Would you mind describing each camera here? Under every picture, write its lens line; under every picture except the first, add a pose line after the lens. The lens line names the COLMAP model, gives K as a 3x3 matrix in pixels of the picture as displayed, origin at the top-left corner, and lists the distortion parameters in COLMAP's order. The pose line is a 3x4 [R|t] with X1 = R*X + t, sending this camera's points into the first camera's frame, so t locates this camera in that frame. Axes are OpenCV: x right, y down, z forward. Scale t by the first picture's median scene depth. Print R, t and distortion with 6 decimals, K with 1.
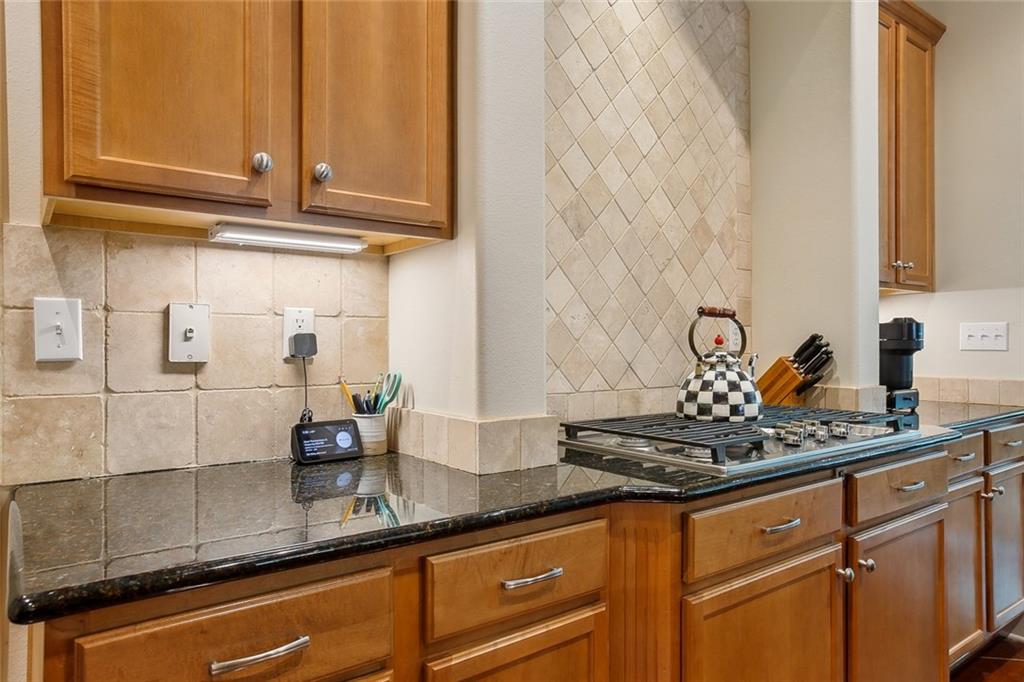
lens RADIAL K [[662.7, 0, 511.3], [0, 662.7, 341.9], [0, 0, 1]] dist [0.004333, 0.000199]
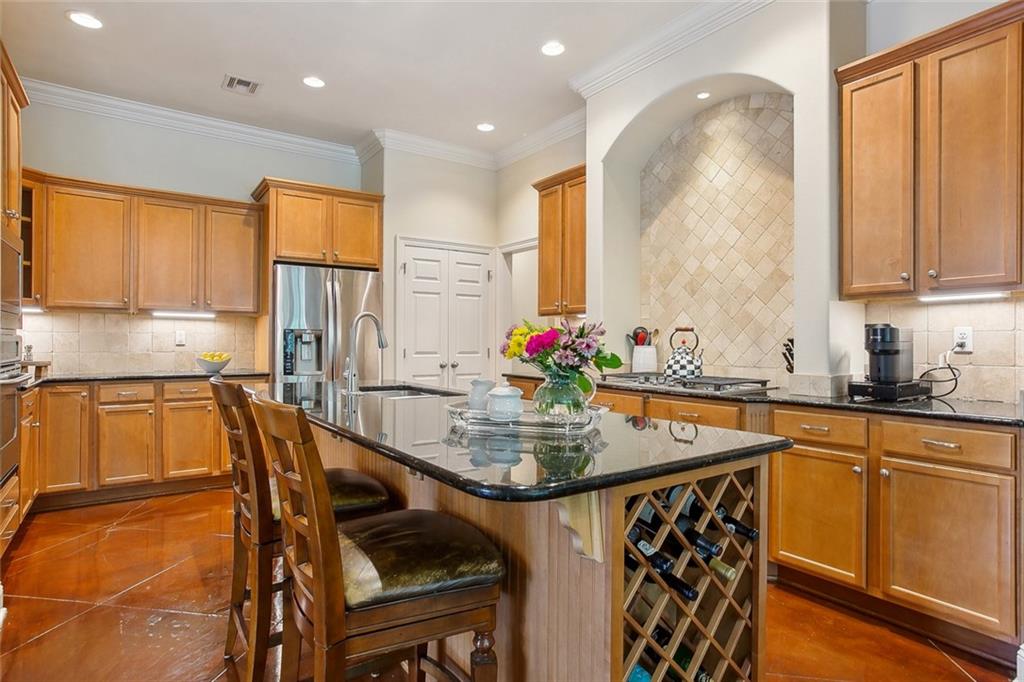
lens RADIAL K [[551.9, 0, 509.3], [0, 551.9, 340.0], [0, 0, 1]] dist [-0.000015, -0.001549]
pose [[-0.047956, -0.000575, -0.998849, 2.145083], [-0.003961, 0.999992, -0.000385, -0.005273], [0.998842, 0.003938, -0.047958, 0.500869]]
